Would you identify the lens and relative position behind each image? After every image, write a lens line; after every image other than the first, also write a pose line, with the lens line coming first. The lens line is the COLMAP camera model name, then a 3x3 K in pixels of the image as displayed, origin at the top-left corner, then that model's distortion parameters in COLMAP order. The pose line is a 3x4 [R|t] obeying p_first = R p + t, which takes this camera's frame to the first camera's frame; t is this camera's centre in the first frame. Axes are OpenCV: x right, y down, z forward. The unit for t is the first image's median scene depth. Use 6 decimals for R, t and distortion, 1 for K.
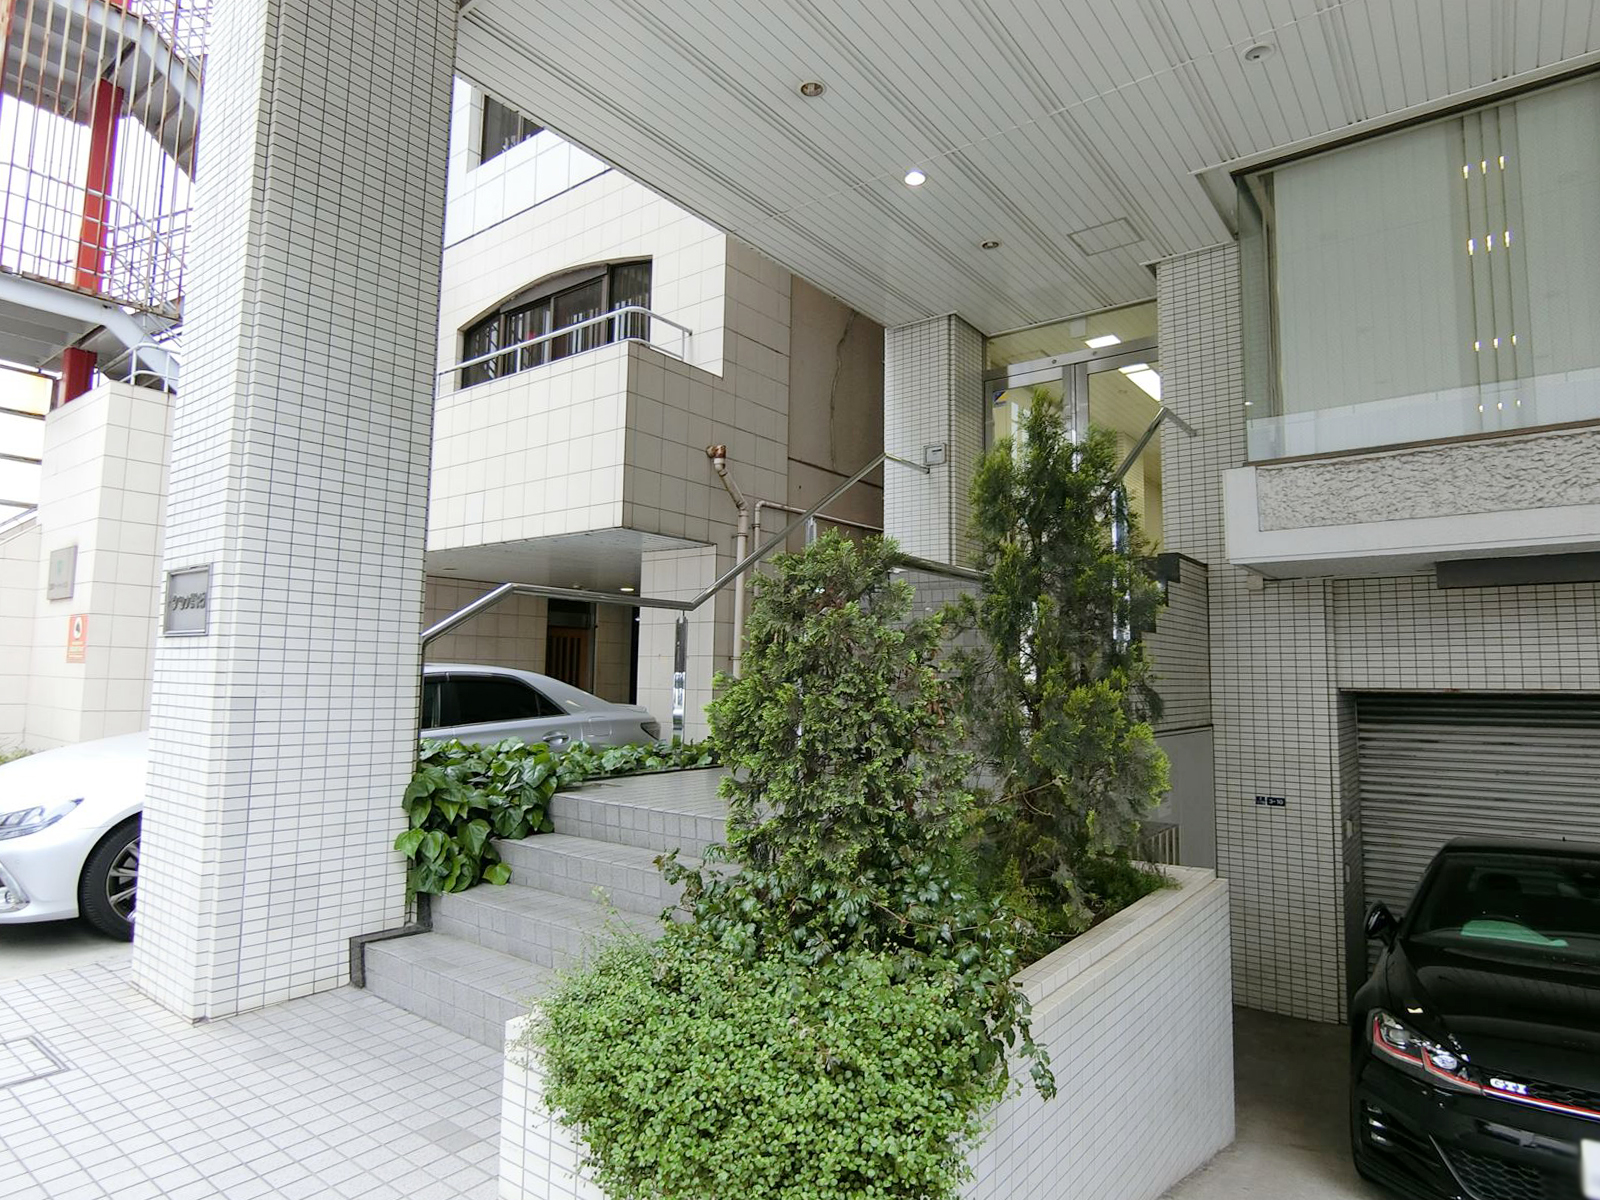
lens RADIAL K [[953.9, 0, 799.6], [0, 953.9, 593.8], [0, 0, 1]] dist [-0.007701, -0.002423]
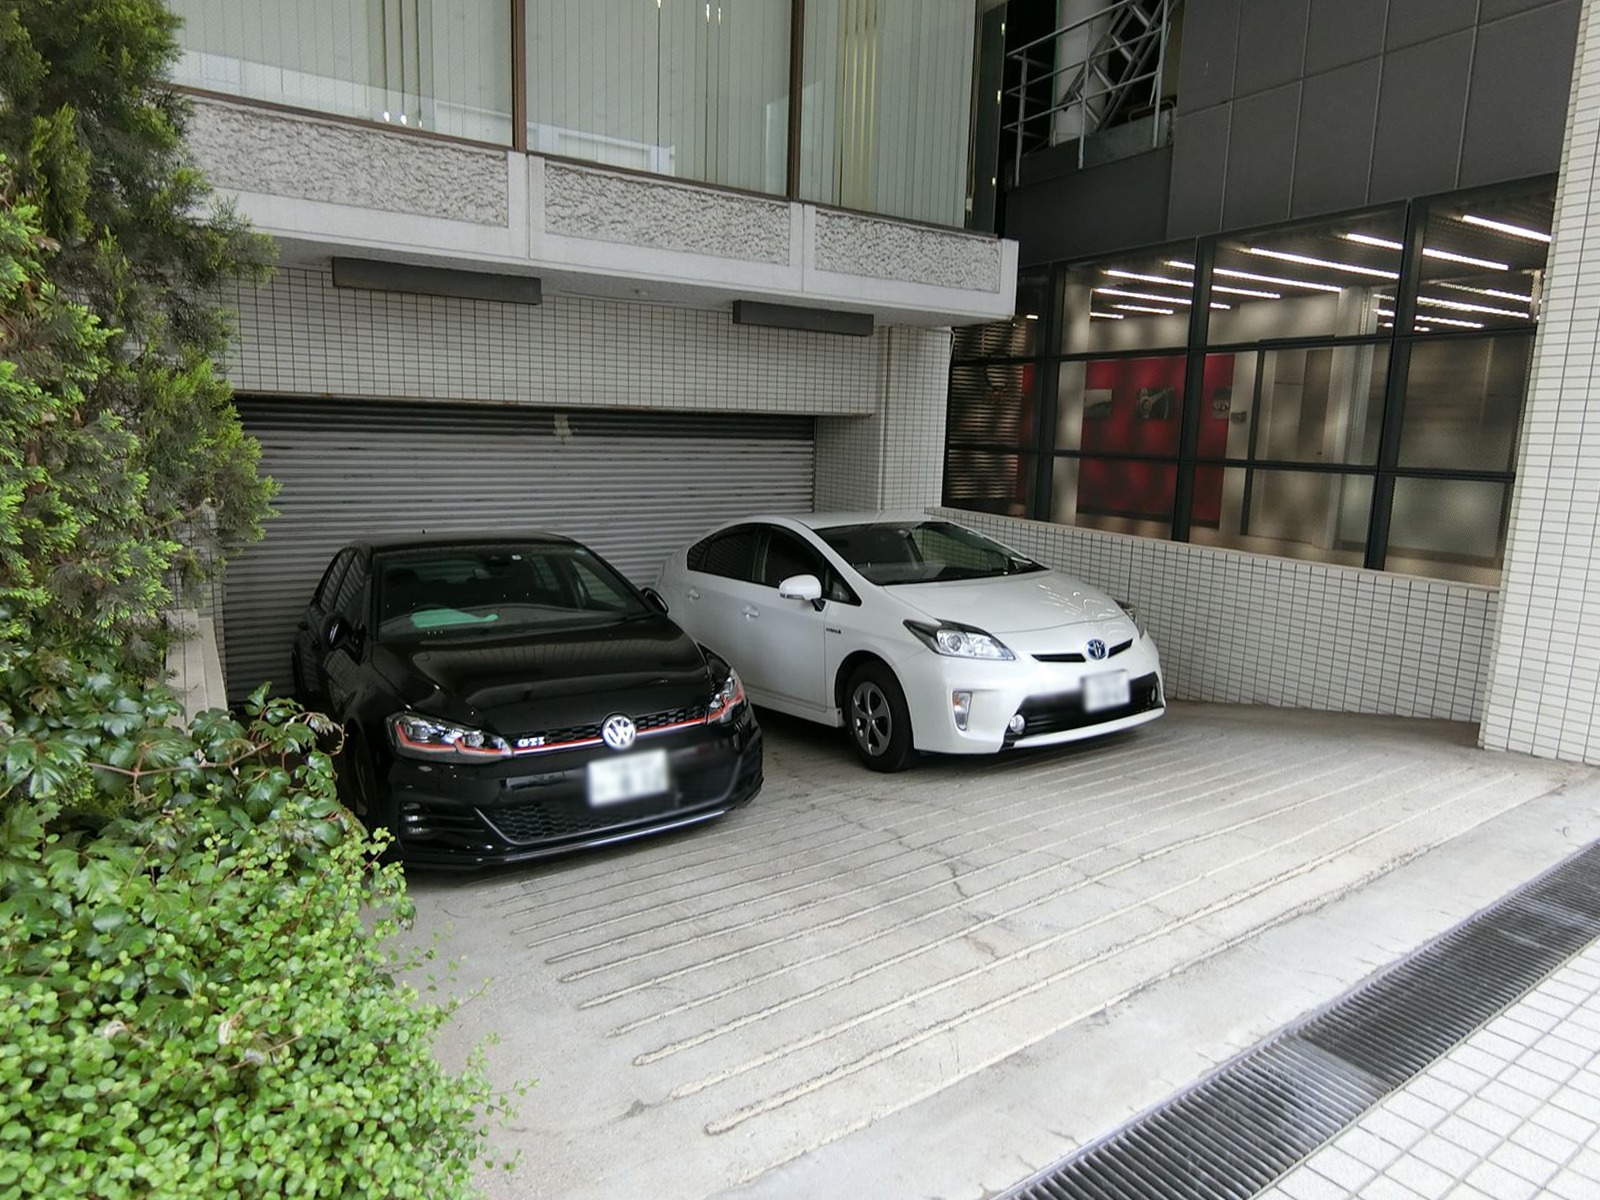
lens RADIAL K [[953.9, 0, 799.6], [0, 953.9, 593.8], [0, 0, 1]] dist [-0.007701, -0.002423]
pose [[0.317461, -0.164648, 0.933868, -0.131217], [-0.120846, 0.969757, 0.212056, 0.038497], [-0.940540, -0.180174, 0.287963, 0.253827]]
